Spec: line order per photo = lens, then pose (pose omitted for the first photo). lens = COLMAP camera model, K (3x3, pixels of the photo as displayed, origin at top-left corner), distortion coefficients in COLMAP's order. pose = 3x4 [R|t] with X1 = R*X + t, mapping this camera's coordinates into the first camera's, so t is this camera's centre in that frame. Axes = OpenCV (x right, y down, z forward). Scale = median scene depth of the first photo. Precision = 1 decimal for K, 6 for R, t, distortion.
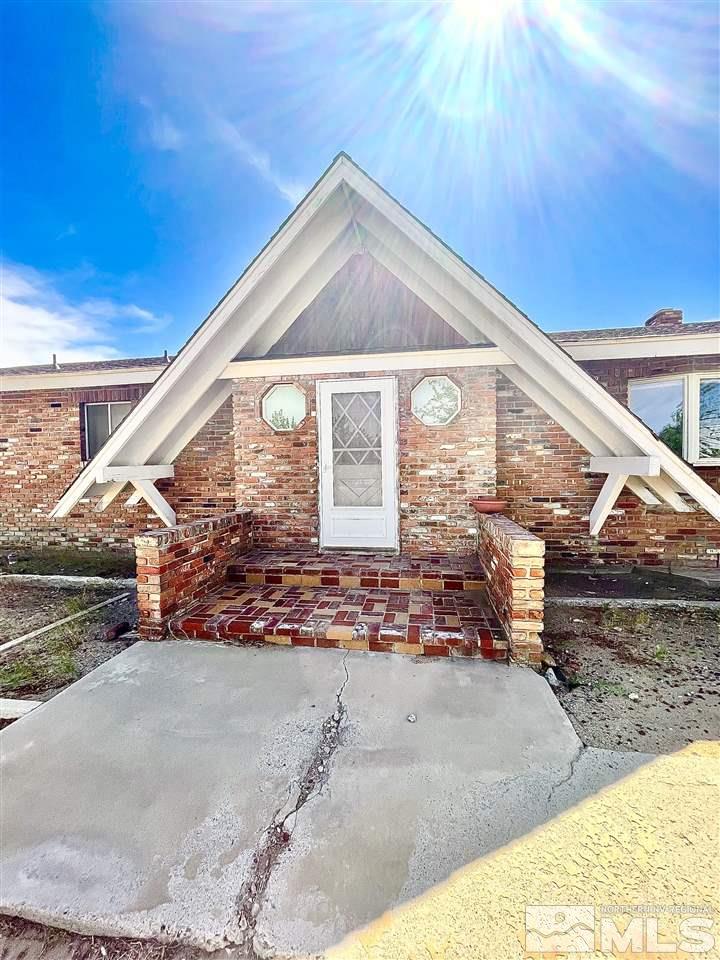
lens RADIAL K [[379.6, 0, 360.0], [0, 379.6, 480.0], [0, 0, 1]] dist [-0.005593, -0.000162]
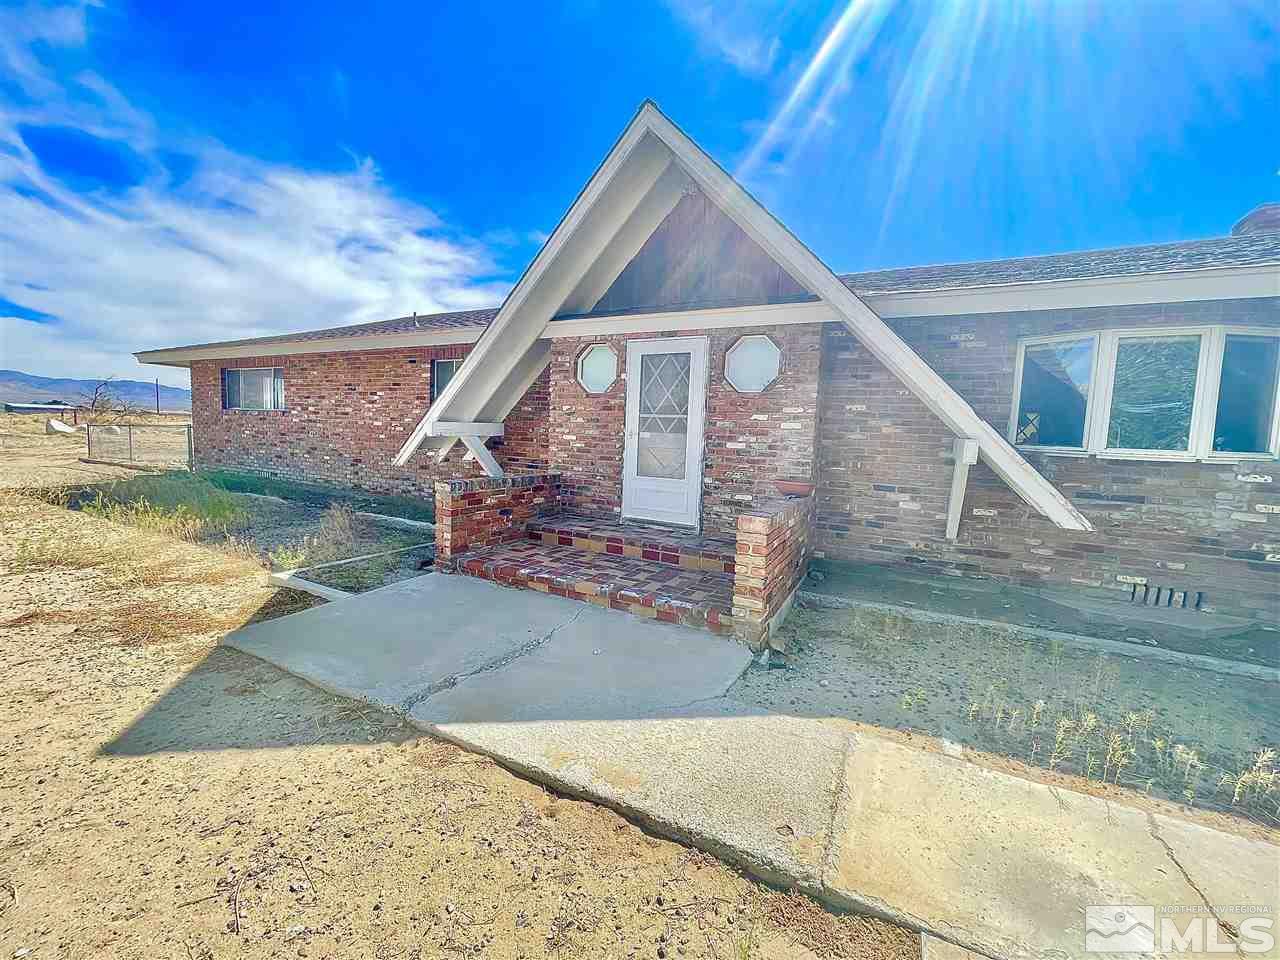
lens RADIAL K [[506.2, 0, 640.0], [0, 506.2, 480.0], [0, 0, 1]] dist [-0.005593, -0.000162]
pose [[0.947403, 0.082323, -0.309273, 0.331890], [-0.066331, 0.995876, 0.061894, 0.002426], [0.313092, -0.038124, 0.948957, -0.193047]]
